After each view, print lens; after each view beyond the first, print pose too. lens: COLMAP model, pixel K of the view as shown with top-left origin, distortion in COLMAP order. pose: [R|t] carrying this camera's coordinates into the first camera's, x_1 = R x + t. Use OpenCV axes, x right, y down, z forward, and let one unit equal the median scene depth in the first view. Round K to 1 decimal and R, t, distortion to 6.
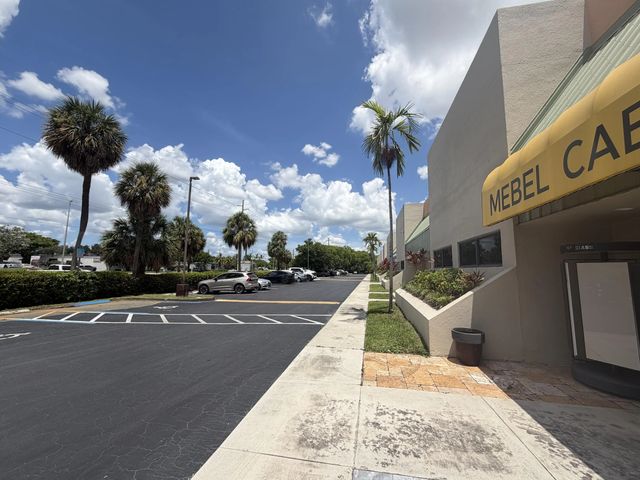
lens RADIAL K [[256.7, 0, 320.0], [0, 256.7, 240.0], [0, 0, 1]] dist [0.000722, -0.000357]
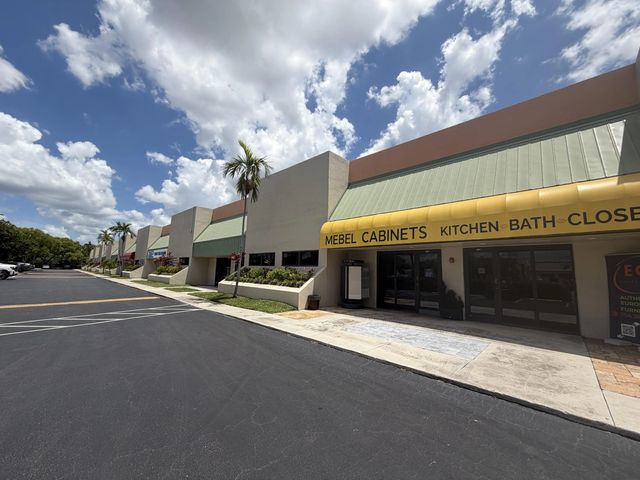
lens RADIAL K [[255.2, 0, 318.4], [0, 255.2, 240.2], [0, 0, 1]] dist [0.002505, -0.000270]
pose [[0.549052, 0.103640, 0.829337, -0.412252], [-0.116481, 0.992087, -0.046864, -0.007322], [-0.827631, -0.070872, 0.556780, -0.072153]]
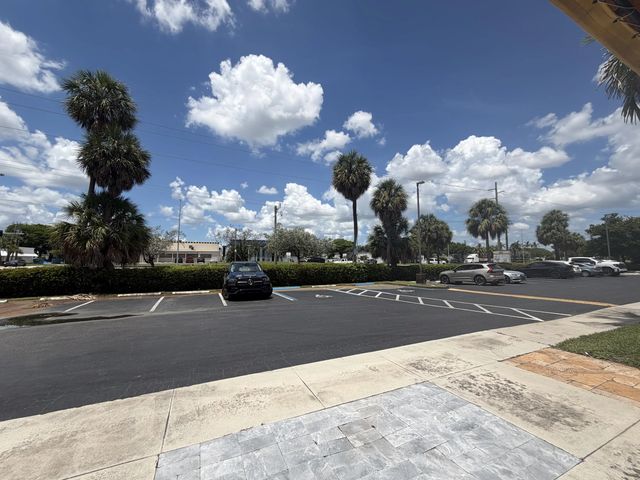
lens RADIAL K [[255.2, 0, 318.4], [0, 255.2, 240.2], [0, 0, 1]] dist [0.002505, -0.000270]
pose [[0.581795, -0.079929, -0.809398, 0.165737], [0.105789, 0.994142, -0.022132, -0.006980], [0.806426, -0.072749, 0.586843, -0.068443]]
